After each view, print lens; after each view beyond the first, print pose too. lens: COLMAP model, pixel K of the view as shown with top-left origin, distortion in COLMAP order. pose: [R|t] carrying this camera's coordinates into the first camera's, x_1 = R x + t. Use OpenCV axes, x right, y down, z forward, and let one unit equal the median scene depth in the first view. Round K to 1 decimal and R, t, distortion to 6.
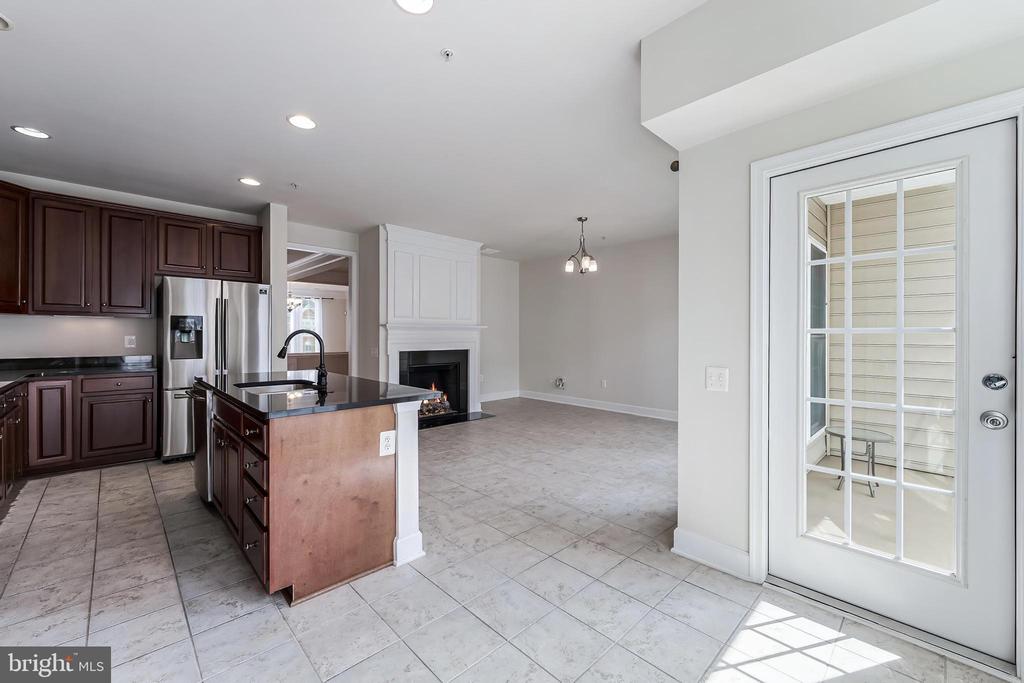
lens RADIAL K [[415.5, 0, 516.7], [0, 415.5, 334.8], [0, 0, 1]] dist [0.000001, -0.000012]
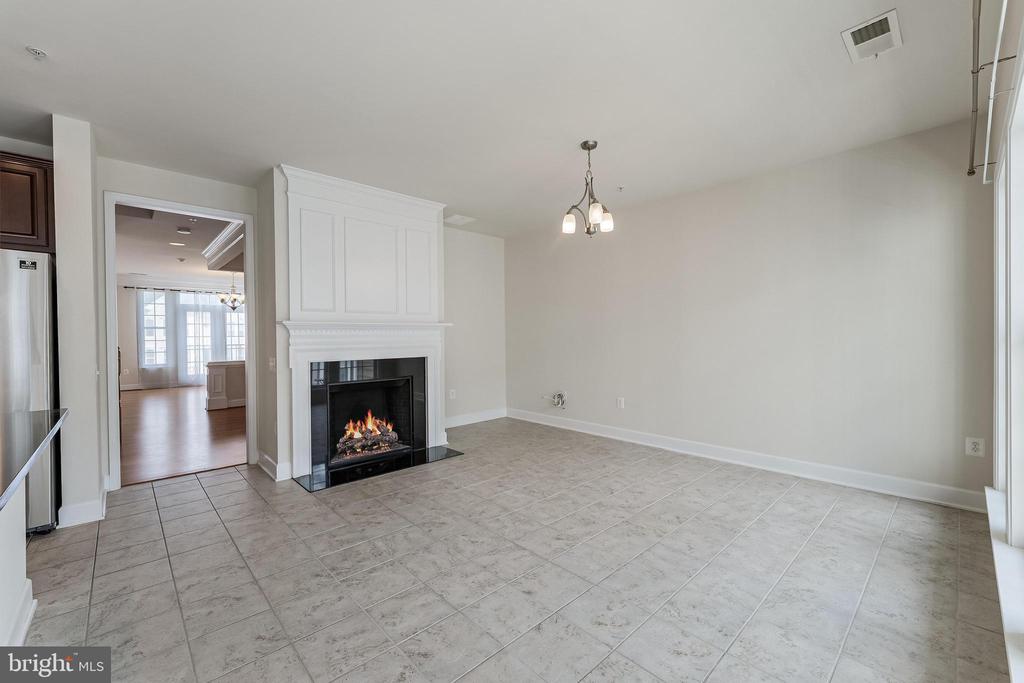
lens RADIAL K [[415.2, 0, 515.1], [0, 415.2, 337.1], [0, 0, 1]] dist [-0.000994, -0.000321]
pose [[0.999839, -0.011440, -0.013829, 0.054722], [0.011506, 0.999923, 0.004672, 0.000730], [0.013775, -0.004831, 0.999893, 0.388054]]
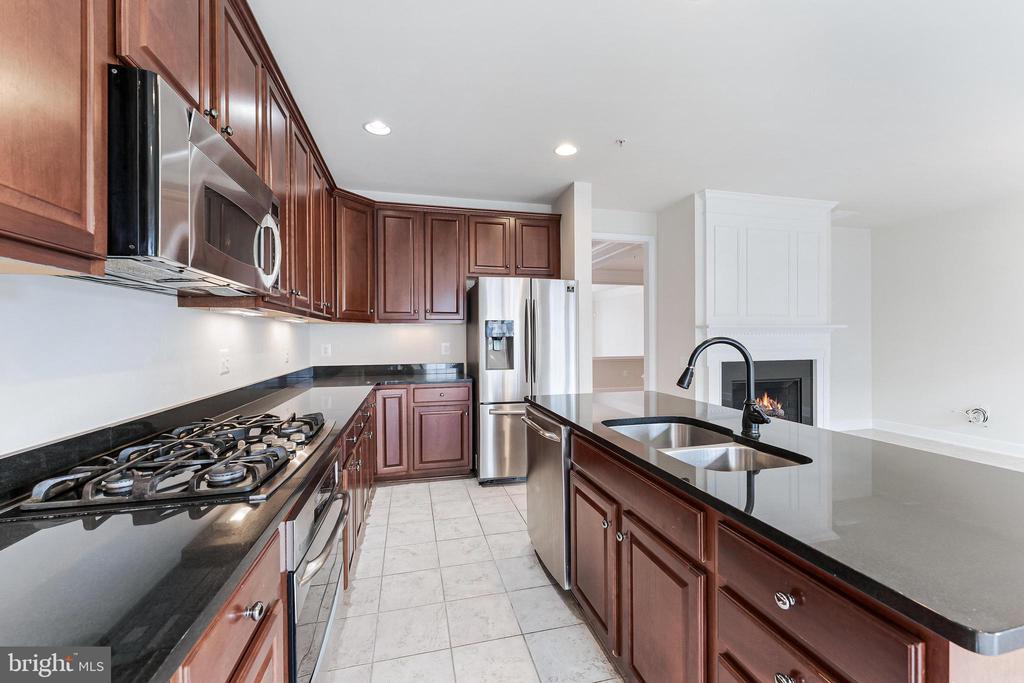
lens RADIAL K [[415.2, 0, 515.1], [0, 415.2, 337.1], [0, 0, 1]] dist [-0.000994, -0.000321]
pose [[0.866217, -0.006495, -0.499625, -0.257427], [0.008831, 0.999958, 0.002311, -0.009837], [0.499589, -0.006414, 0.866239, 0.201911]]
